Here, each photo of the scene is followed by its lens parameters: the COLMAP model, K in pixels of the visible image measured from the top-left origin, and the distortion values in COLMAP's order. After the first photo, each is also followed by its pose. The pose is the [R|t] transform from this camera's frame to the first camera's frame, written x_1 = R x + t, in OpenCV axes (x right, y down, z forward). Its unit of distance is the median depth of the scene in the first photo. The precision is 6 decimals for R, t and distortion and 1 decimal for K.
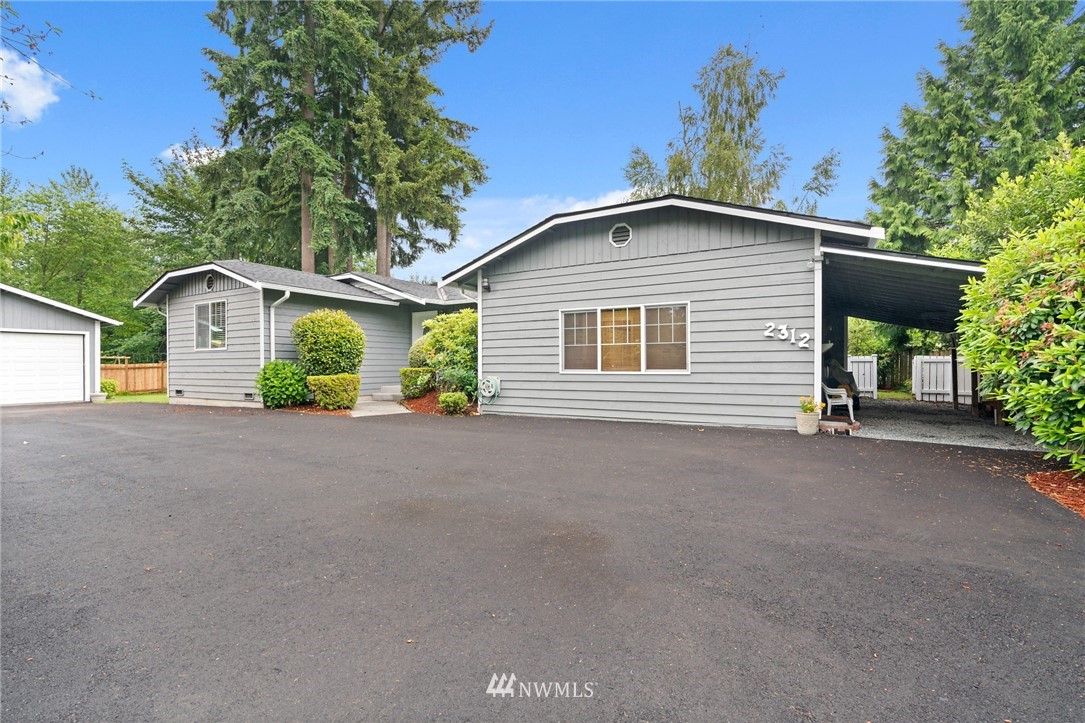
lens RADIAL K [[489.8, 0, 539.7], [0, 489.8, 365.6], [0, 0, 1]] dist [-0.004091, 0.000105]
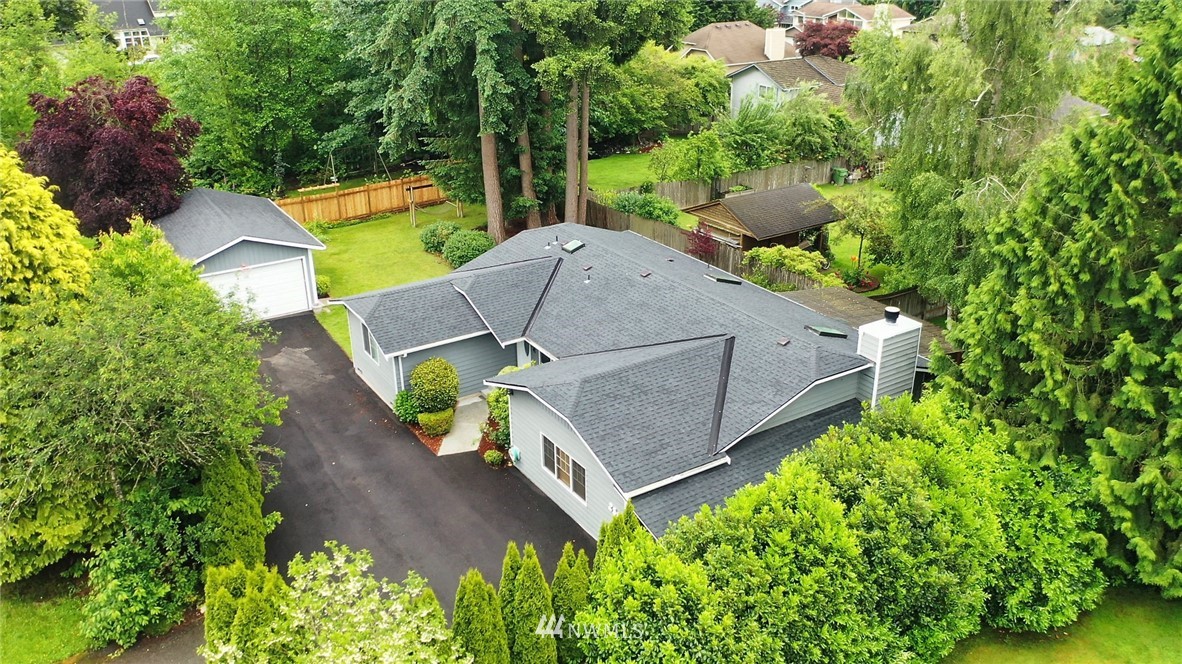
lens RADIAL K [[949.7, 0, 591.0], [0, 949.7, 332.0], [0, 0, 1]] dist [-0.024482, -0.001404]
pose [[0.889559, 0.178968, -0.420303, 1.126834], [0.004050, 0.916938, 0.399010, -1.292779], [0.456802, -0.356645, 0.814946, -1.015132]]
